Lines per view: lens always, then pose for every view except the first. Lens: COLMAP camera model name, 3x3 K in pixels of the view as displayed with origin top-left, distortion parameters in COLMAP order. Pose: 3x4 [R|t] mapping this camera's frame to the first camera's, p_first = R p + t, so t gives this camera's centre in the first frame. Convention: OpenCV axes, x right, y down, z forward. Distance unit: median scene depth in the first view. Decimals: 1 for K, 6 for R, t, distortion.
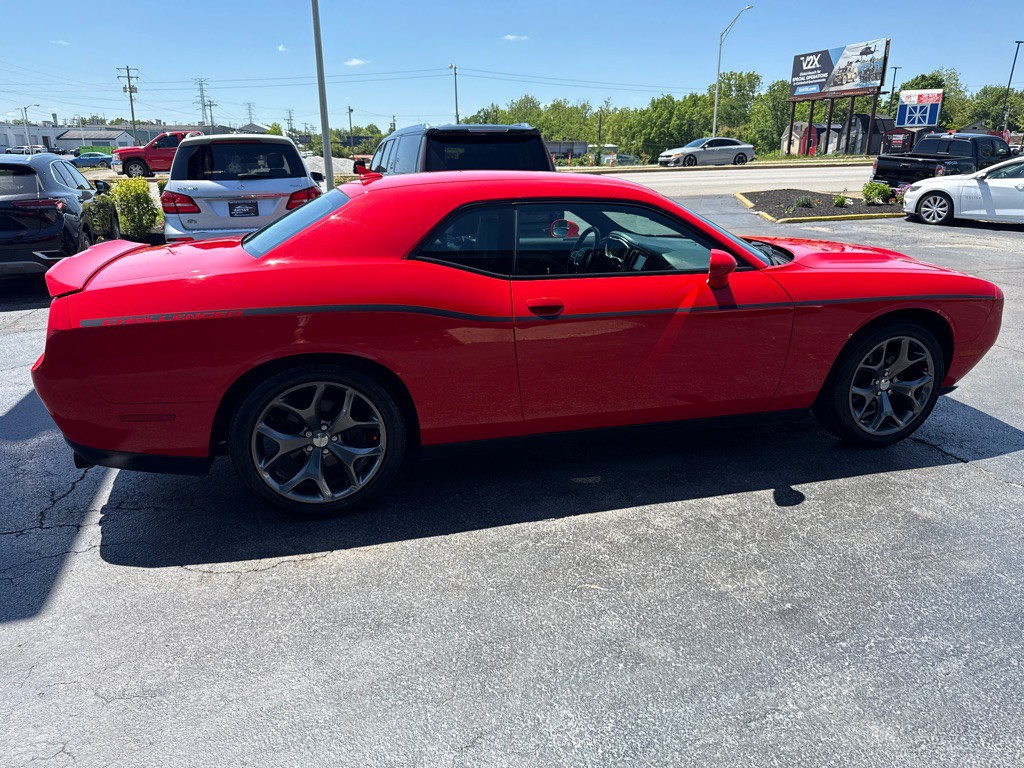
lens RADIAL K [[730.9, 0, 508.7], [0, 730.9, 376.4], [0, 0, 1]] dist [-0.000801, -0.005038]
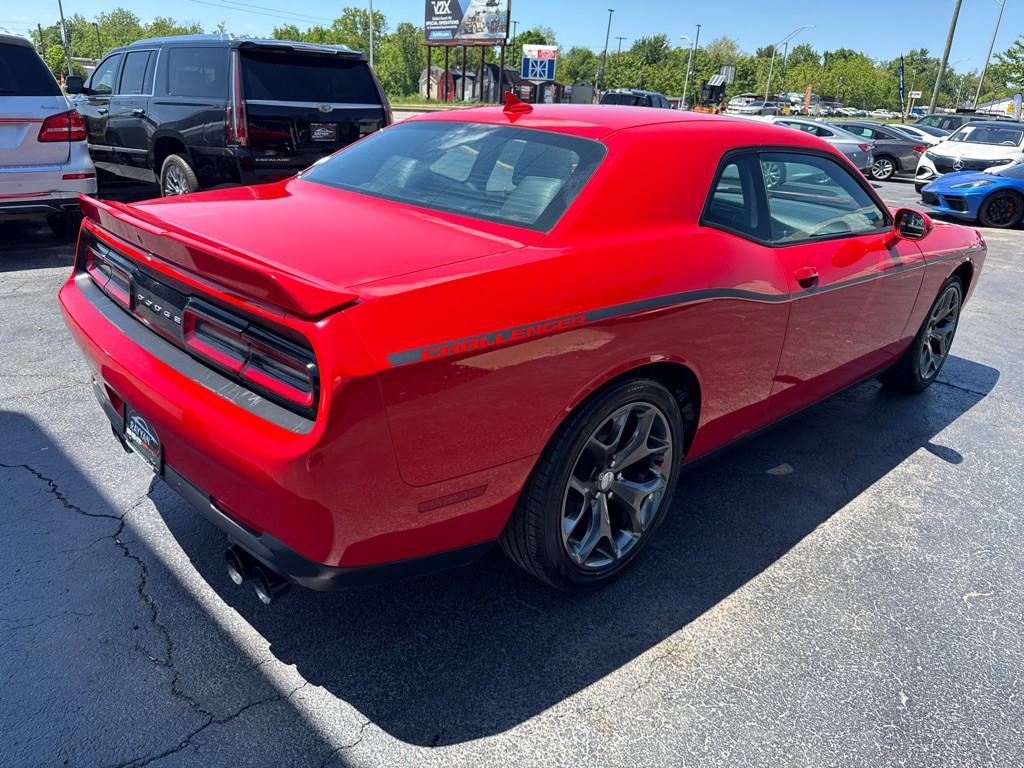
lens RADIAL K [[725.3, 0, 512.0], [0, 725.3, 384.0], [0, 0, 1]] dist [0.002825, -0.003887]
pose [[0.883438, -0.116820, 0.453752, -0.027628], [0.076820, 0.991428, 0.105680, -0.003941], [-0.462209, -0.058505, 0.884839, 0.017275]]
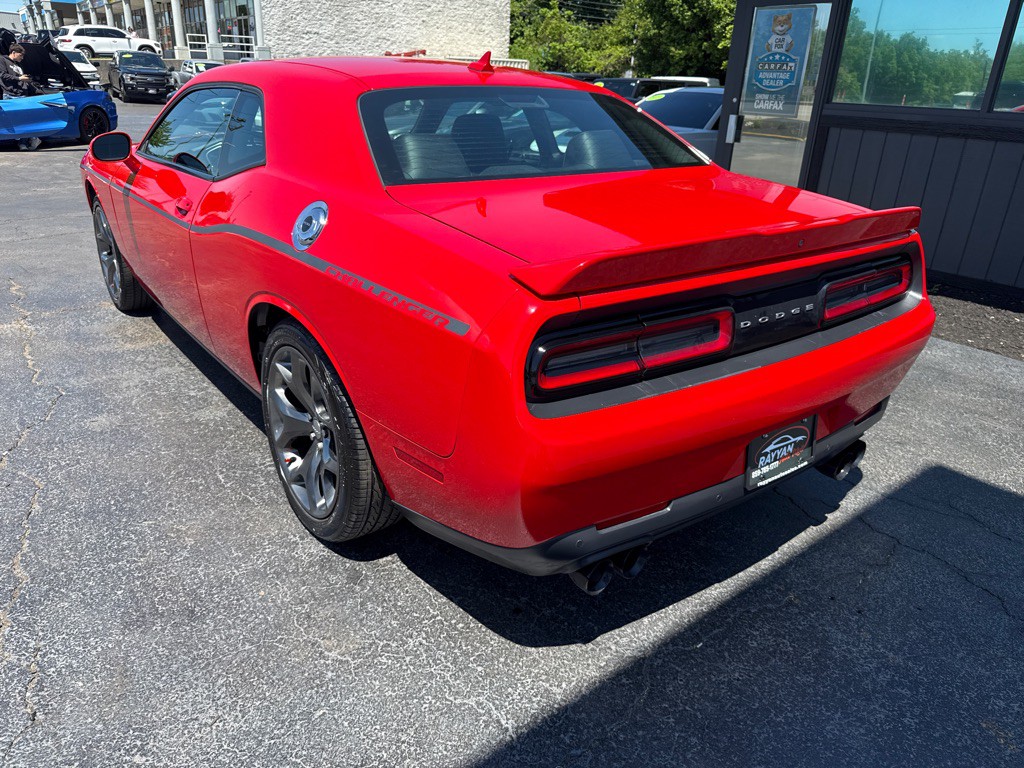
lens RADIAL K [[728.3, 0, 508.7], [0, 728.3, 399.4], [0, 0, 1]] dist [-0.002407, -0.006489]
pose [[-0.363195, -0.384260, 0.848784, -0.045694], [0.233484, 0.844387, 0.482178, -0.016702], [-0.901984, 0.373302, -0.216958, 0.062225]]
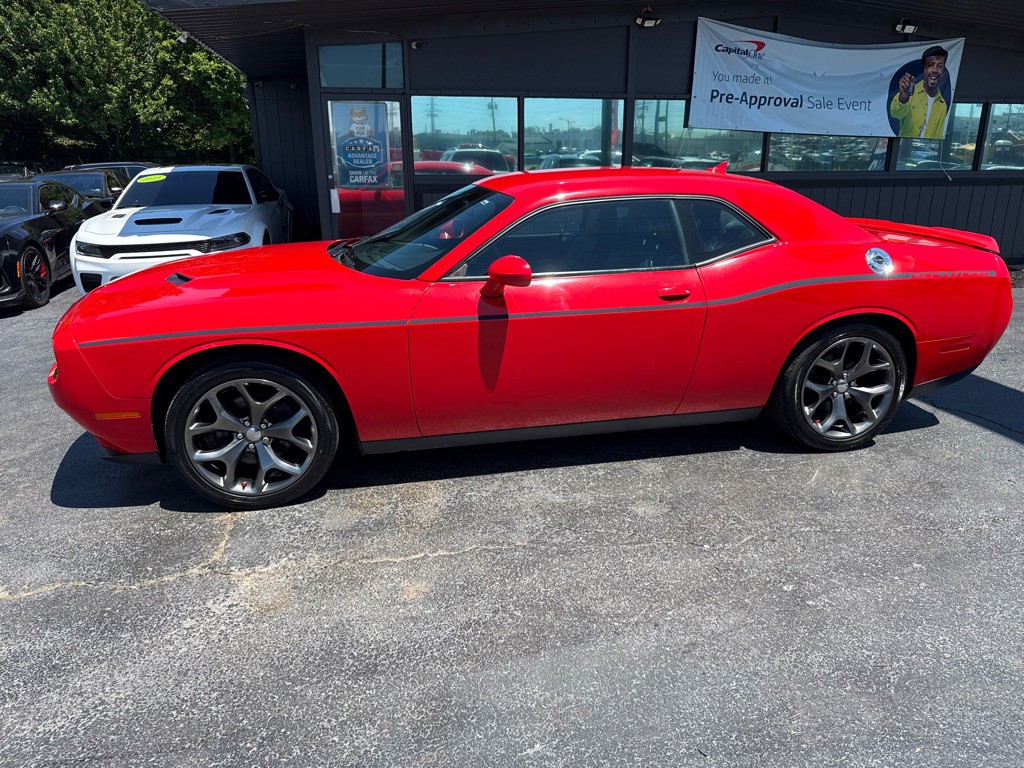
lens RADIAL K [[718.0, 0, 512.0], [0, 718.0, 384.0], [0, 0, 1]] dist [0.084422, -0.128961]
pose [[-0.997712, -0.014046, 0.066126, 0.002762], [0.025742, 0.825544, 0.563750, -0.032343], [-0.062508, 0.564162, -0.823294, 0.106981]]
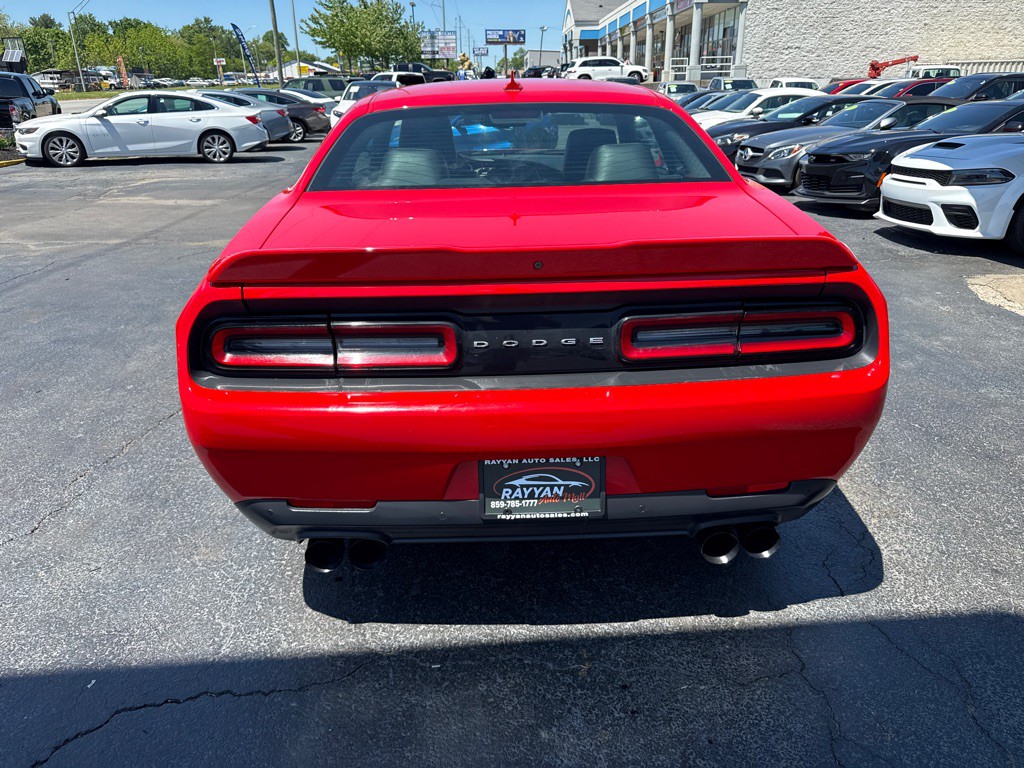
lens RADIAL K [[730.9, 0, 508.7], [0, 730.9, 376.4], [0, 0, 1]] dist [-0.000801, -0.005038]
pose [[0.239190, -0.354062, 0.904117, -0.048309], [0.294367, 0.913766, 0.279964, -0.010678], [-0.925276, 0.199178, 0.322788, 0.040923]]
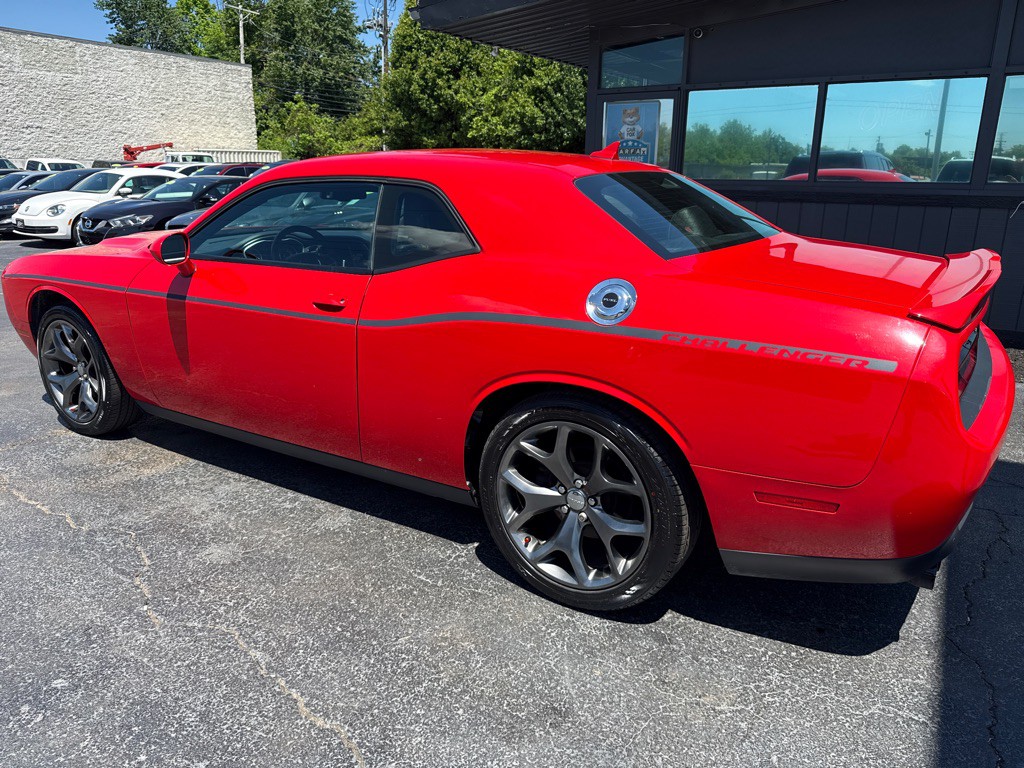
lens RADIAL K [[725.0, 0, 512.0], [0, 725.0, 384.0], [0, 0, 1]] dist [0.027764, -0.038483]
pose [[-0.661860, -0.211396, 0.719203, -0.036485], [0.209205, 0.869206, 0.448012, -0.021511], [-0.719844, 0.446982, -0.531067, 0.079584]]
